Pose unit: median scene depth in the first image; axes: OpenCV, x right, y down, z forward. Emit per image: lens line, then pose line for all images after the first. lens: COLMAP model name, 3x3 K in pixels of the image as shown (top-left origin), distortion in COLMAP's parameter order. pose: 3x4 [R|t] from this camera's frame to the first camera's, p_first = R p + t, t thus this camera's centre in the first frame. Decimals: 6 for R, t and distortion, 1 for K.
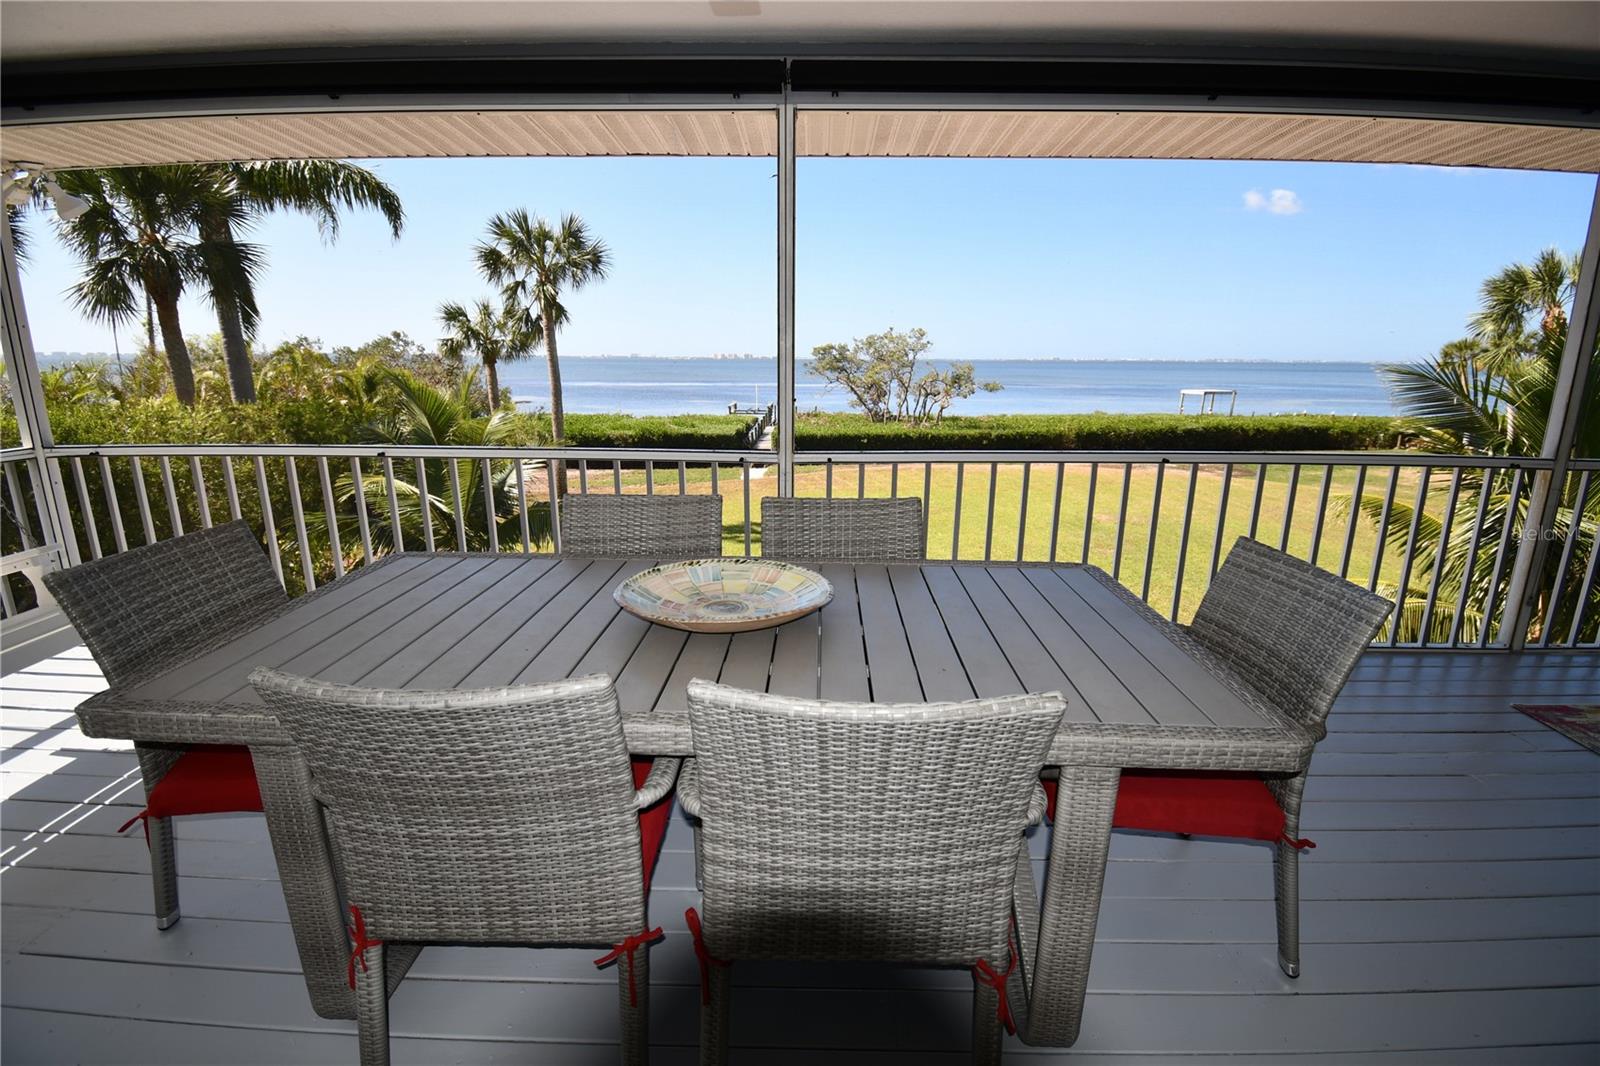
lens RADIAL K [[705.0, 0, 800.0], [0, 705.0, 533.0], [0, 0, 1]] dist [0.019331, -0.026349]
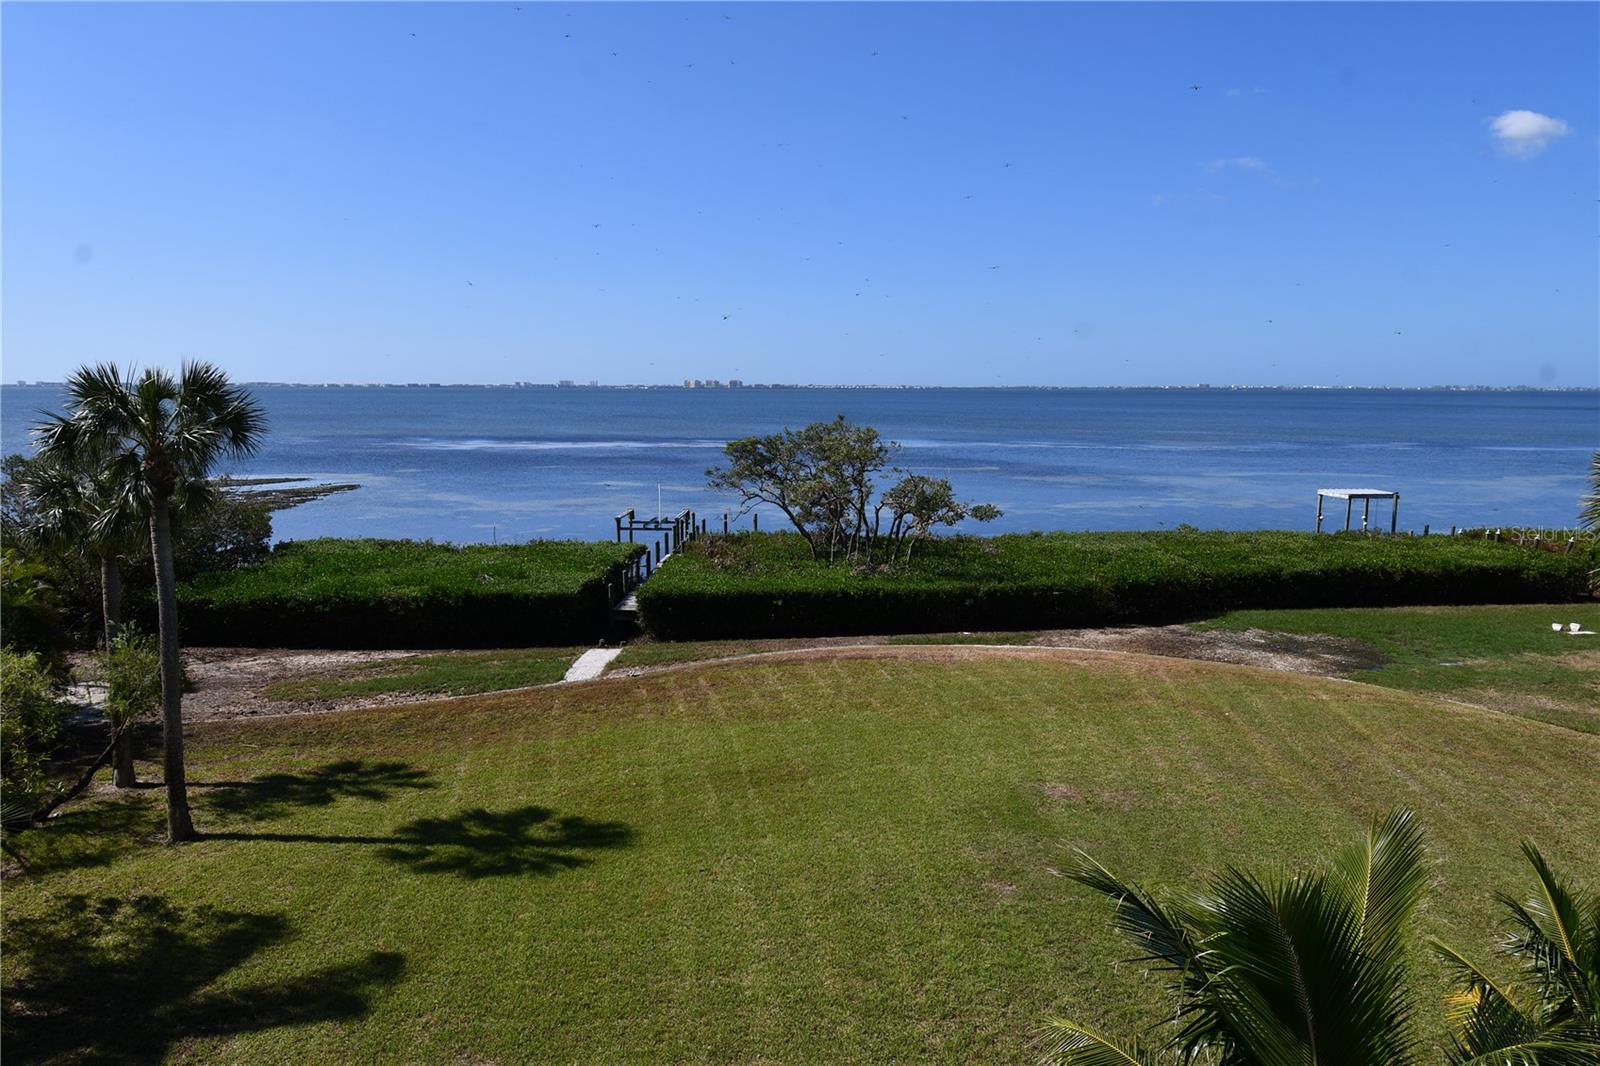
lens RADIAL K [[1087.3, 0, 797.4], [0, 1087.3, 535.4], [0, 0, 1]] dist [0.009517, -0.027556]
pose [[0.999867, 0.000766, -0.016278, 0.156464], [-0.002474, 0.994457, -0.105114, -0.108653], [0.016107, 0.105141, 0.994327, 0.002729]]
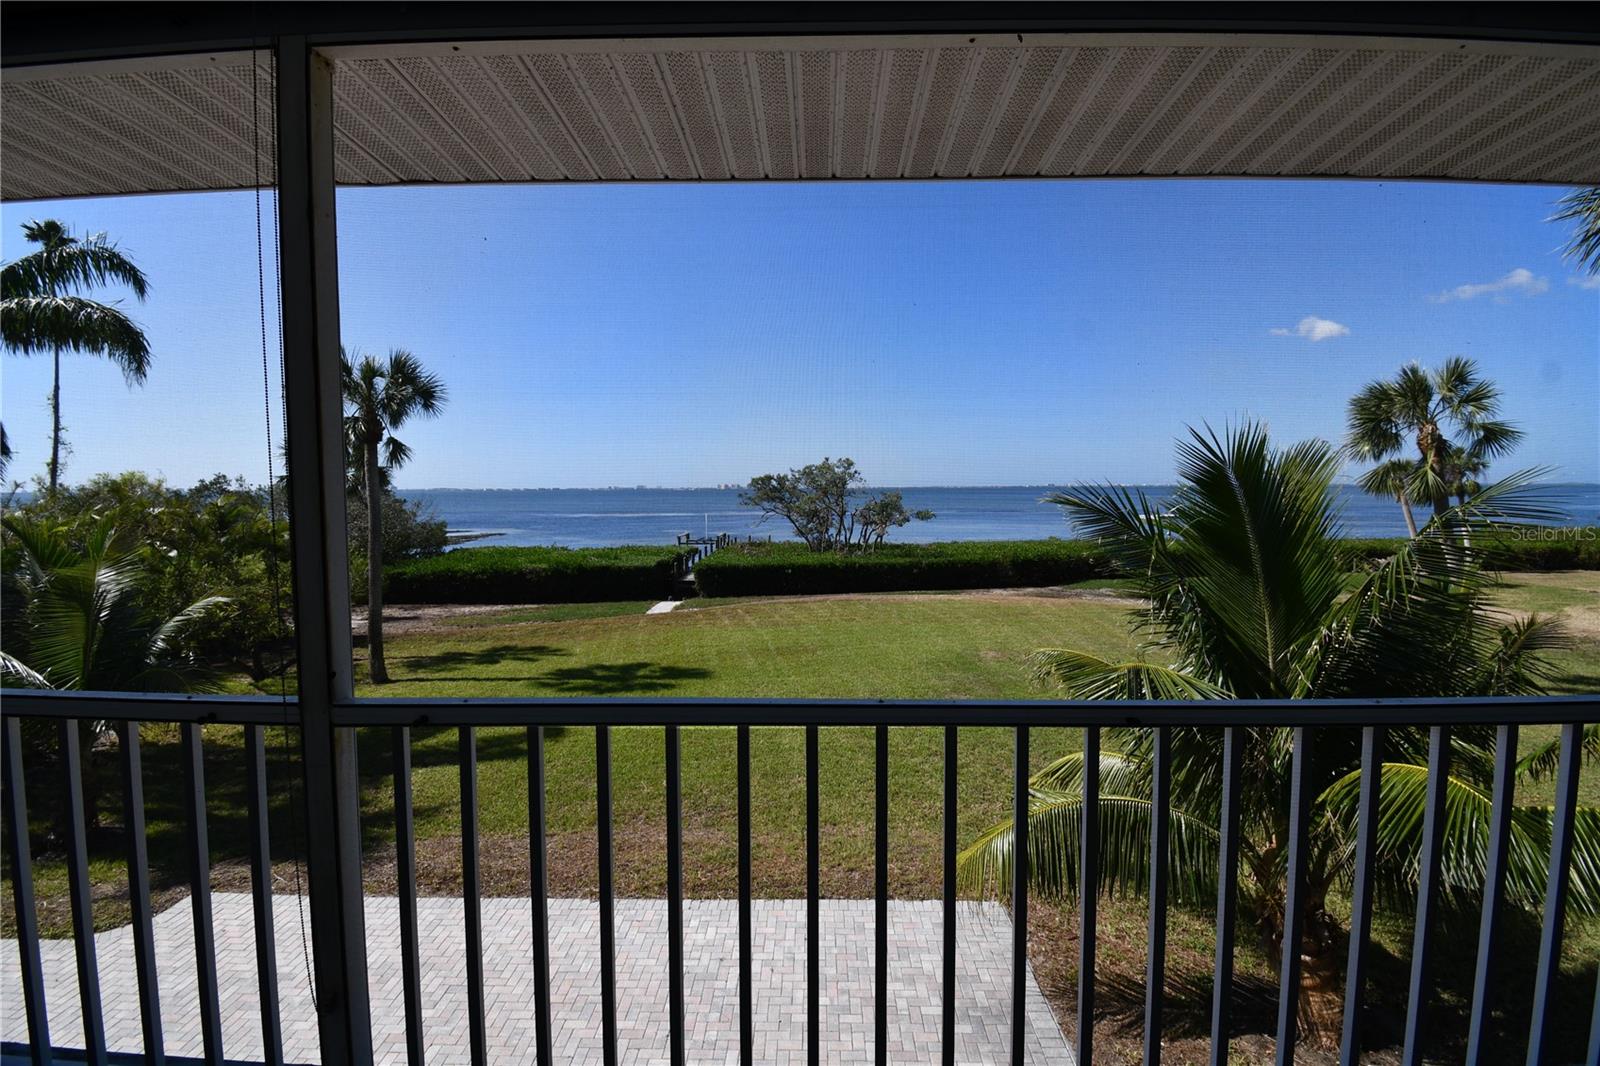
lens RADIAL K [[705.0, 0, 800.0], [0, 705.0, 533.0], [0, 0, 1]] dist [0.019331, -0.026349]
pose [[0.999920, -0.012098, -0.003673, 0.138955], [0.011255, 0.984074, -0.177404, -0.012704], [0.005761, 0.177348, 0.984131, 0.049262]]
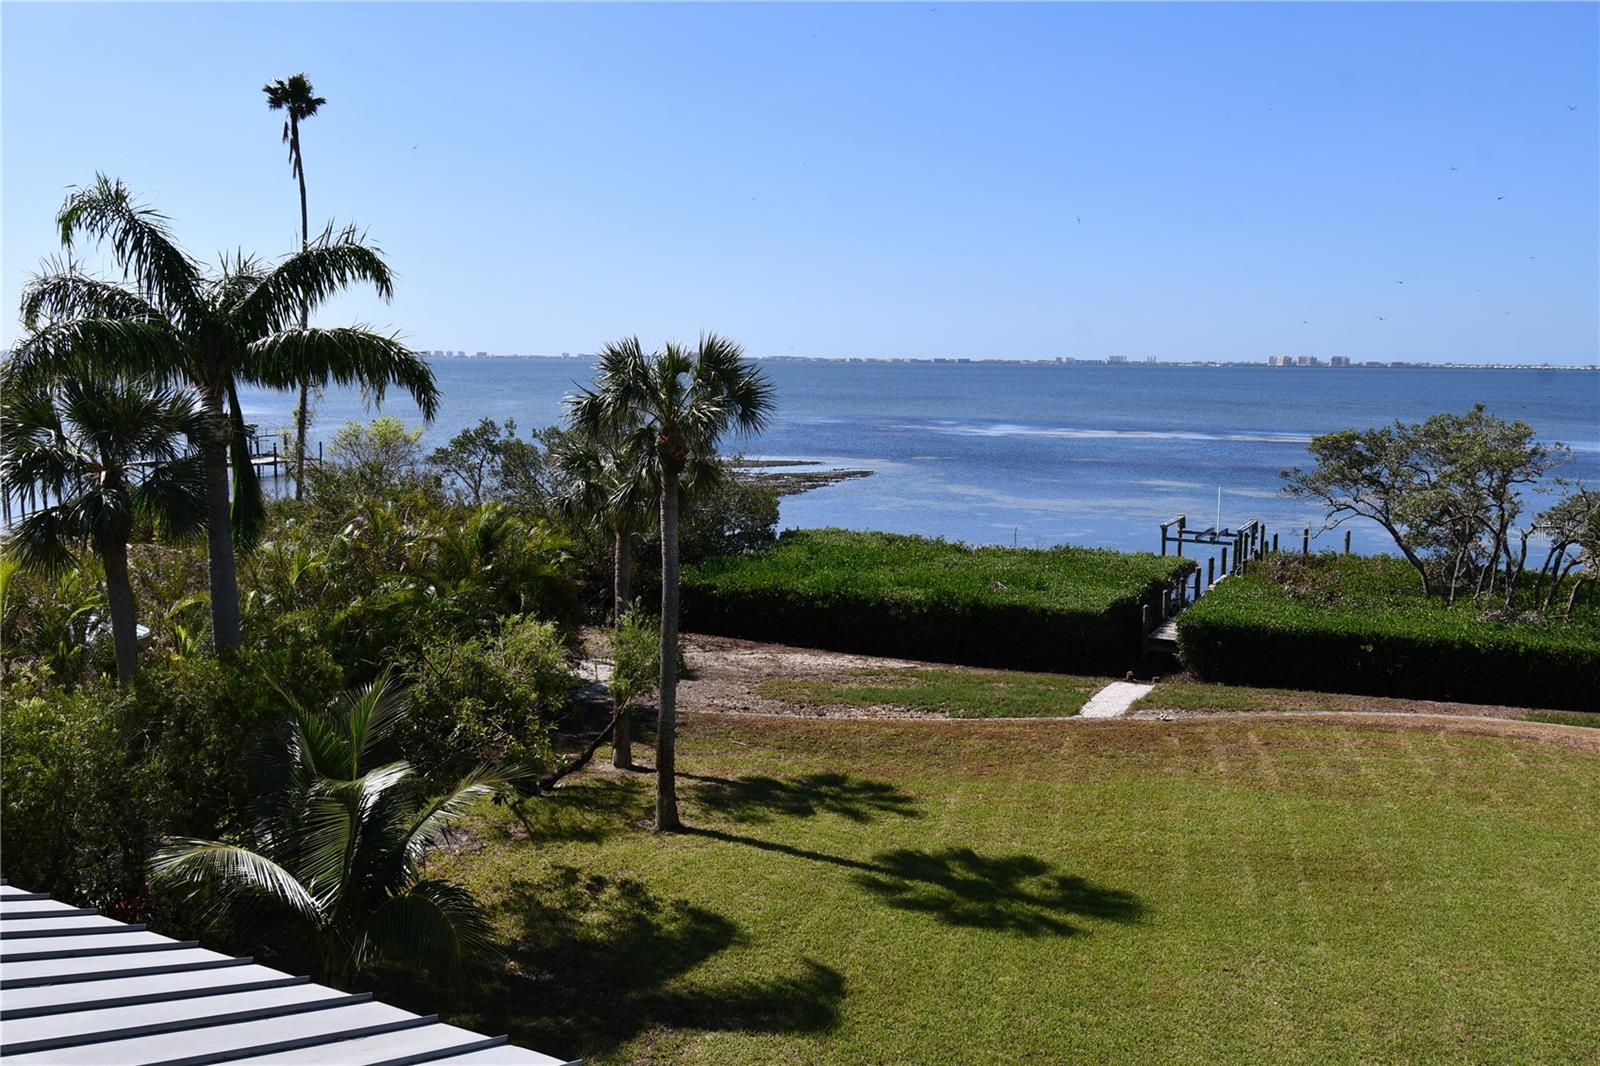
lens RADIAL K [[1317.9, 0, 792.7], [0, 1317.9, 534.0], [0, 0, 1]] dist [-0.004244, -0.011360]
pose [[0.894505, 0.063022, -0.442594, 0.167783], [-0.112344, 0.989933, -0.086095, -0.106442], [0.432713, 0.126735, 0.892579, -0.005907]]
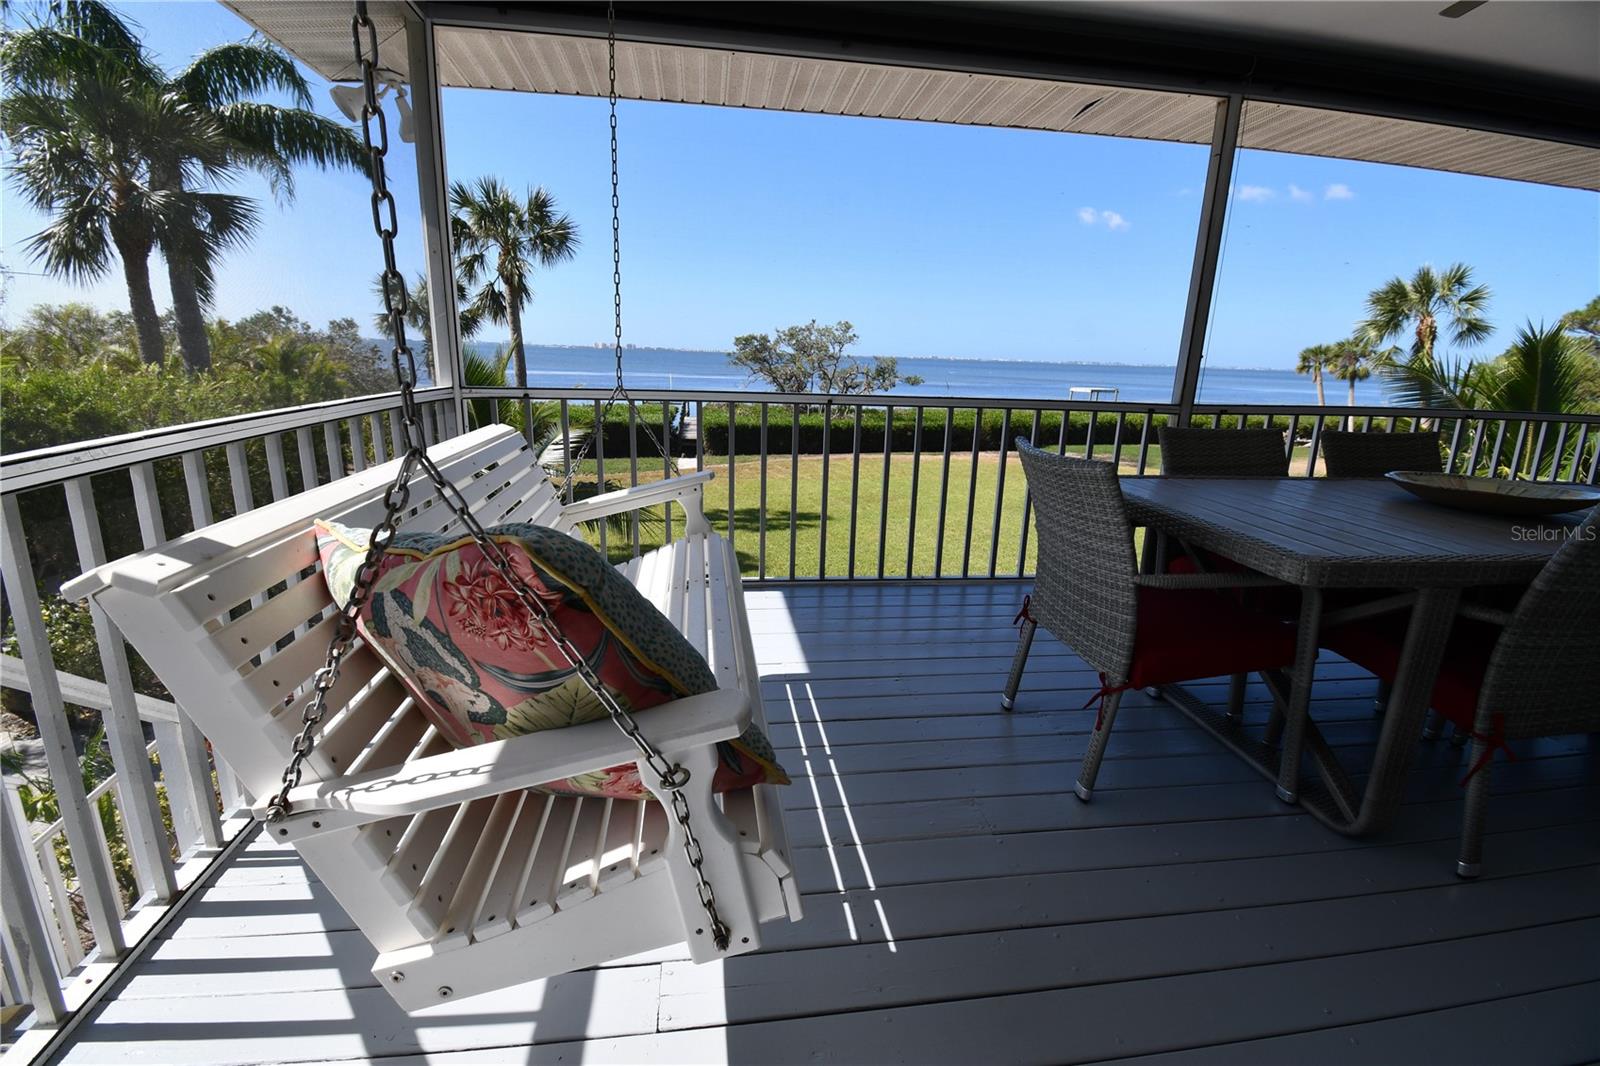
lens RADIAL K [[705.0, 0, 800.0], [0, 705.0, 533.0], [0, 0, 1]] dist [0.019331, -0.026349]
pose [[0.988017, -0.013111, 0.153788, -0.074352], [0.011703, 0.999881, 0.010056, 0.006284], [-0.153902, -0.008136, 0.988053, -0.000502]]
